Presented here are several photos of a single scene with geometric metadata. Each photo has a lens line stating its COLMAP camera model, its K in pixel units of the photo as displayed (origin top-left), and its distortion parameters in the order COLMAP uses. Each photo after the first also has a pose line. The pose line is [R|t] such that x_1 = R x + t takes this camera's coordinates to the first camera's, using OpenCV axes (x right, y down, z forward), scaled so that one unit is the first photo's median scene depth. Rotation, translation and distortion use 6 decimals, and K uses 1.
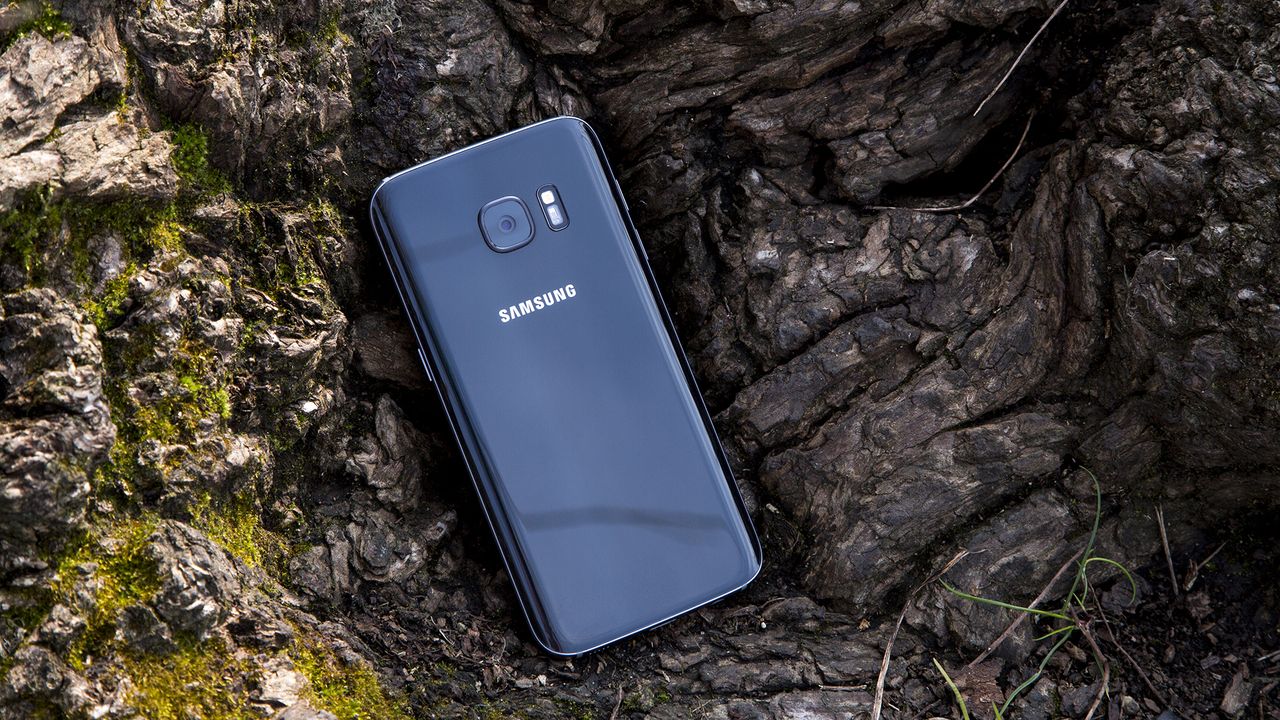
lens RADIAL K [[3025.5, 0, 629.9], [0, 3025.5, 297.9], [0, 0, 1]] dist [0.236368, 0.000000]
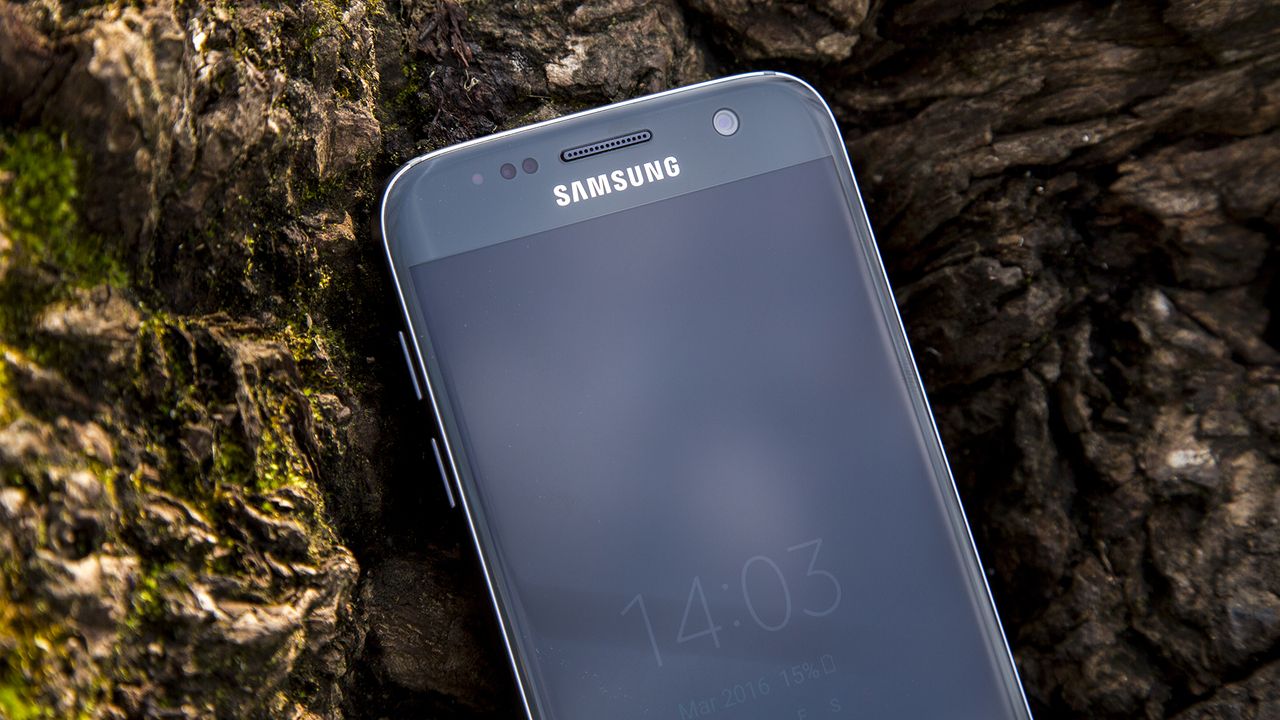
lens RADIAL K [[3025.5, 0, 636.1], [0, 3025.5, 293.8], [0, 0, 1]] dist [0.236368, 0.000000]
pose [[0.999279, 0.025598, 0.028056, -0.063165], [-0.022944, 0.995572, -0.091155, 0.006972], [-0.030265, 0.090445, 0.995441, 0.509806]]
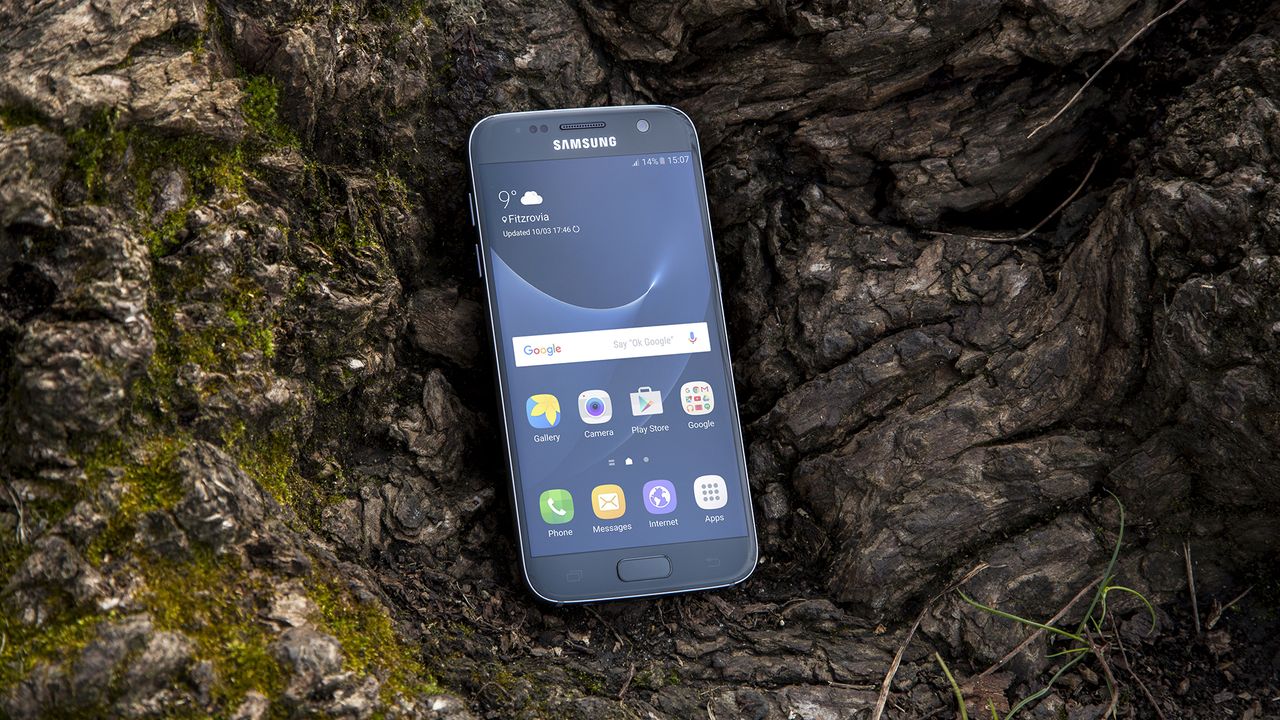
lens RADIAL K [[3025.5, 0, 628.1], [0, 3025.5, 343.6], [0, 0, 1]] dist [0.236368, 0.000000]
pose [[0.993385, 0.082087, -0.080303, 0.066781], [-0.087652, 0.993799, -0.068418, 0.089075], [0.074188, 0.075004, 0.994420, -0.018668]]
